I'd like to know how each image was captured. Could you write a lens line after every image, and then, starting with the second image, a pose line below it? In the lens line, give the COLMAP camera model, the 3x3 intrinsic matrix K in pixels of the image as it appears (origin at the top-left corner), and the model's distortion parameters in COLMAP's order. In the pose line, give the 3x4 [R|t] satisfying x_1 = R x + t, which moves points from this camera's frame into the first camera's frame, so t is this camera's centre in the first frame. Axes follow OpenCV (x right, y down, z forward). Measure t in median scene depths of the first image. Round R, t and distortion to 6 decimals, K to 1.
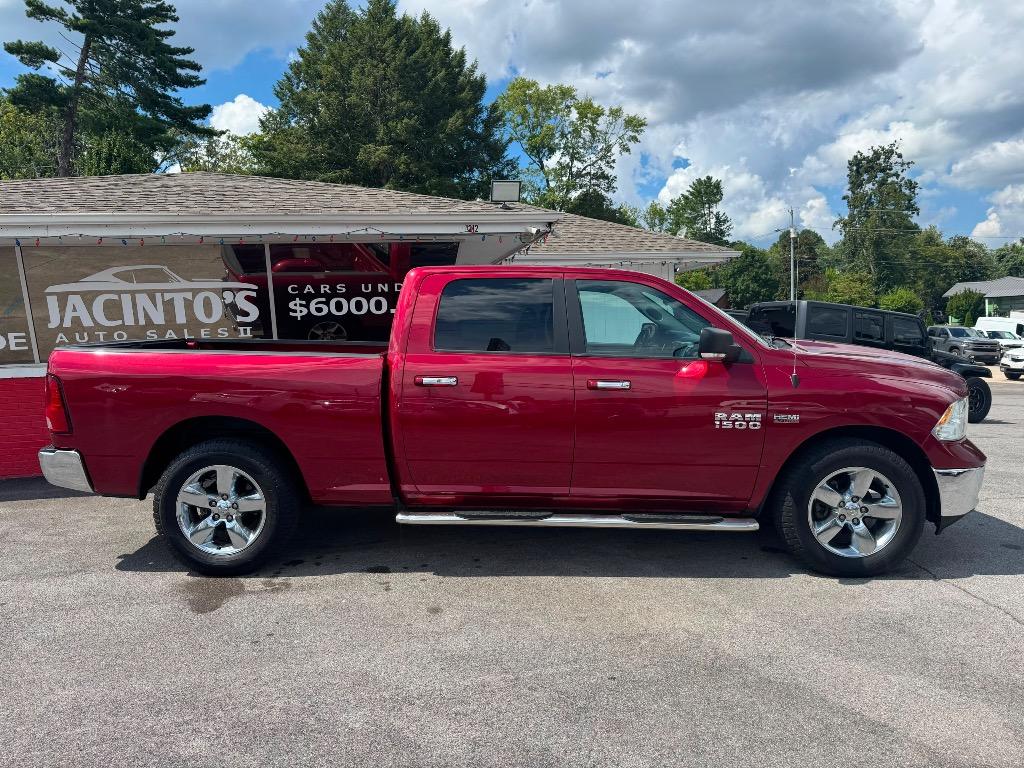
lens RADIAL K [[726.5, 0, 513.9], [0, 726.5, 390.4], [0, 0, 1]] dist [-0.003408, -0.008369]
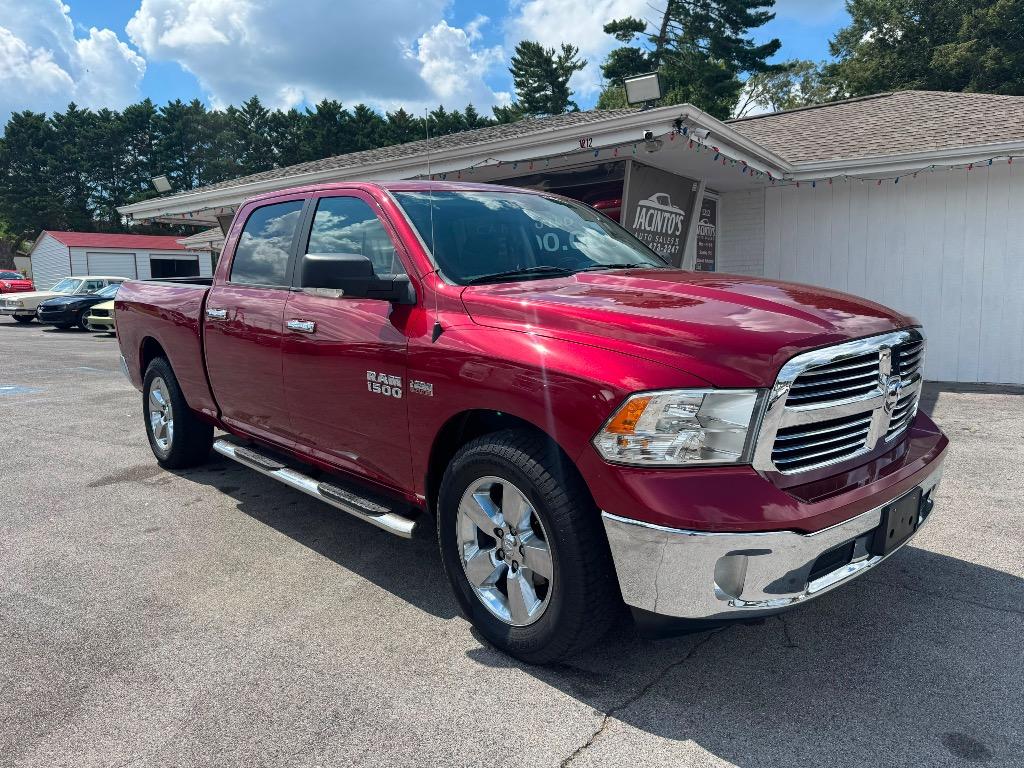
lens RADIAL K [[726.5, 0, 513.9], [0, 726.5, 390.4], [0, 0, 1]] dist [-0.003408, -0.008369]
pose [[0.693481, 0.105728, -0.712675, 0.087758], [-0.049979, 0.993851, 0.098809, -0.002823], [0.718739, -0.032904, 0.694501, 0.057114]]
